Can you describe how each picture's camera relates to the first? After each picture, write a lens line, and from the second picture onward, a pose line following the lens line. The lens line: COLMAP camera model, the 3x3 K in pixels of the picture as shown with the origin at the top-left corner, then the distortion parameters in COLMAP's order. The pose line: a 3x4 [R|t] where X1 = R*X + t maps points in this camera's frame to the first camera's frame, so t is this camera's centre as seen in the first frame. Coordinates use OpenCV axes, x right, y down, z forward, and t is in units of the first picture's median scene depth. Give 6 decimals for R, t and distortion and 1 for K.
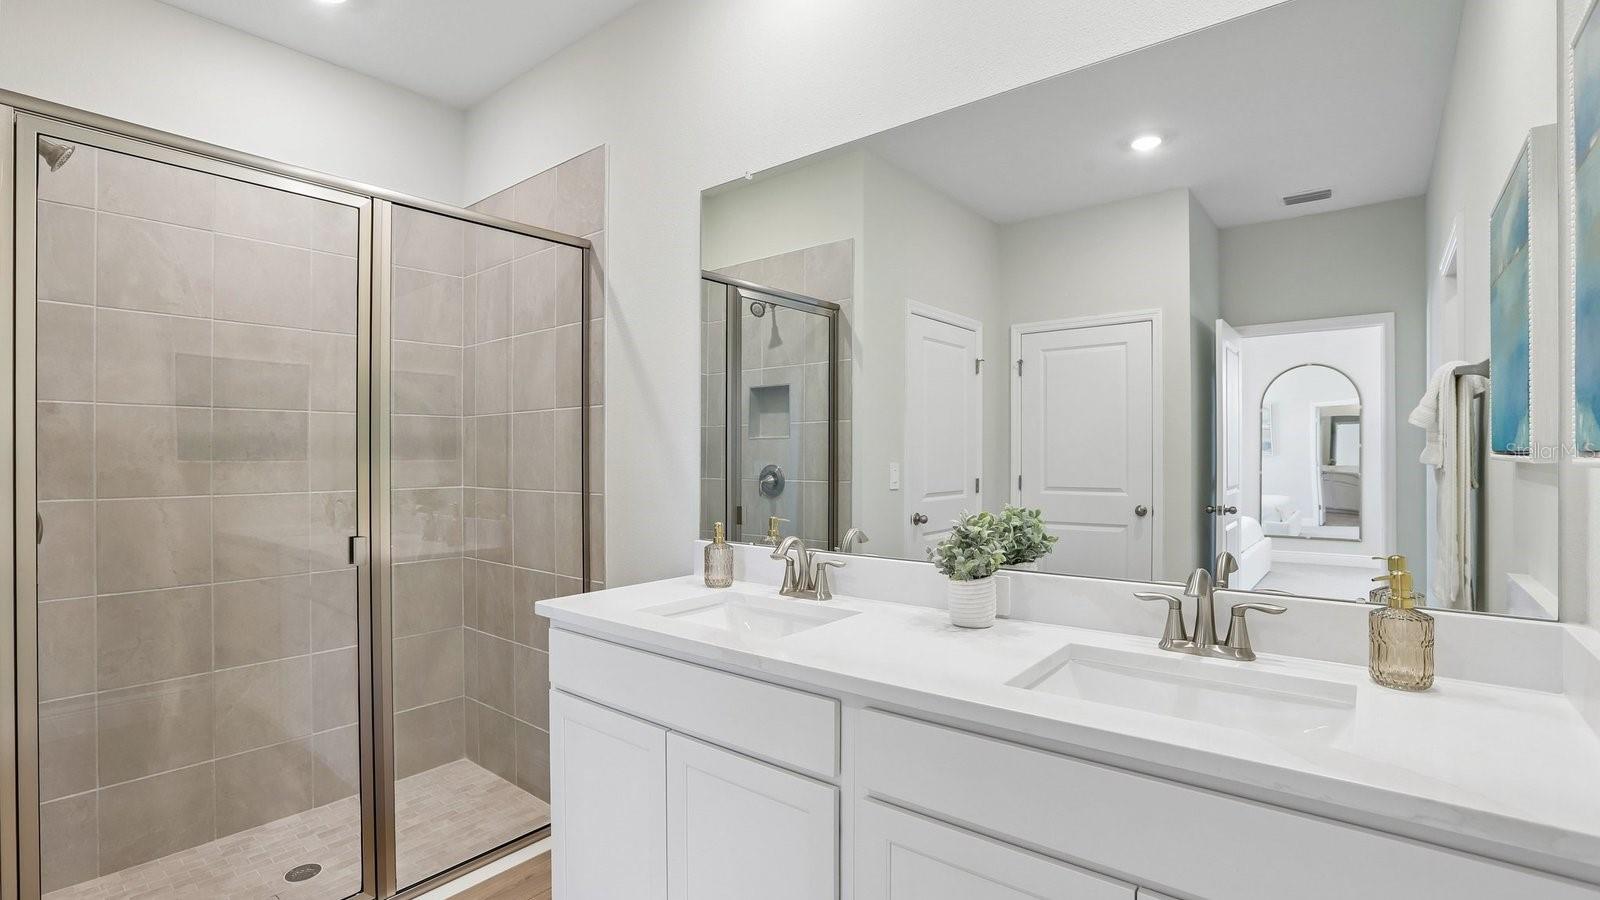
lens RADIAL K [[743.4, 0, 794.5], [0, 743.4, 460.4], [0, 0, 1]] dist [-0.031747, 0.008103]
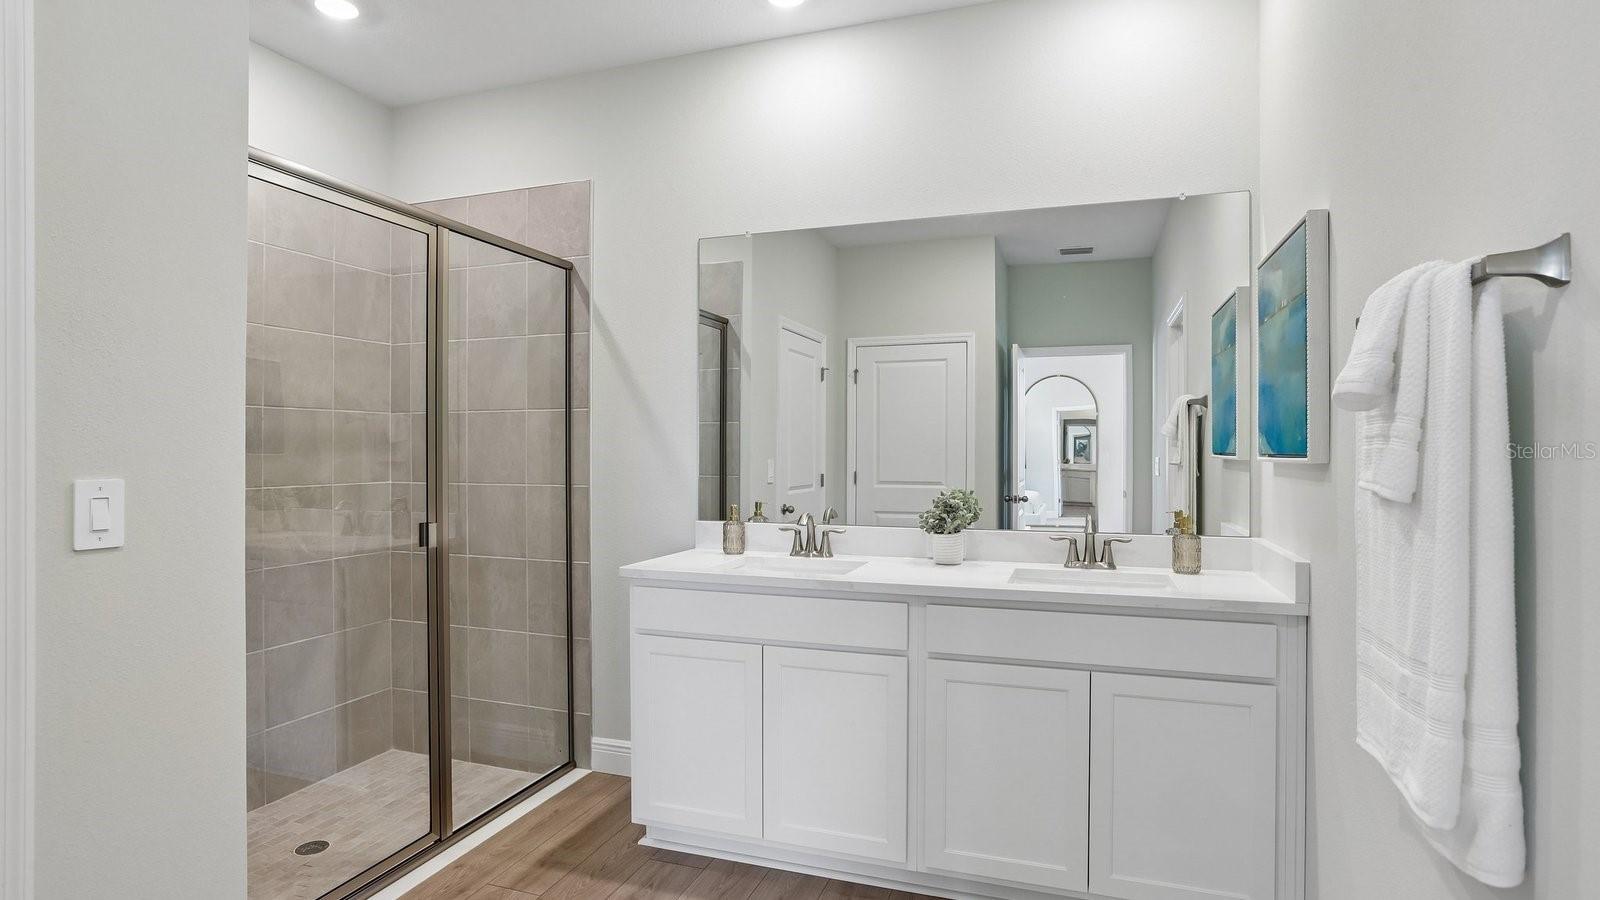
lens RADIAL K [[828.7, 0, 792.7], [0, 828.7, 452.8], [0, 0, 1]] dist [-0.027358, -0.000112]
pose [[0.945808, 0.005328, 0.324684, -0.363399], [-0.003338, 0.999972, -0.006684, 0.001508], [-0.324710, 0.005238, 0.945799, -0.306473]]
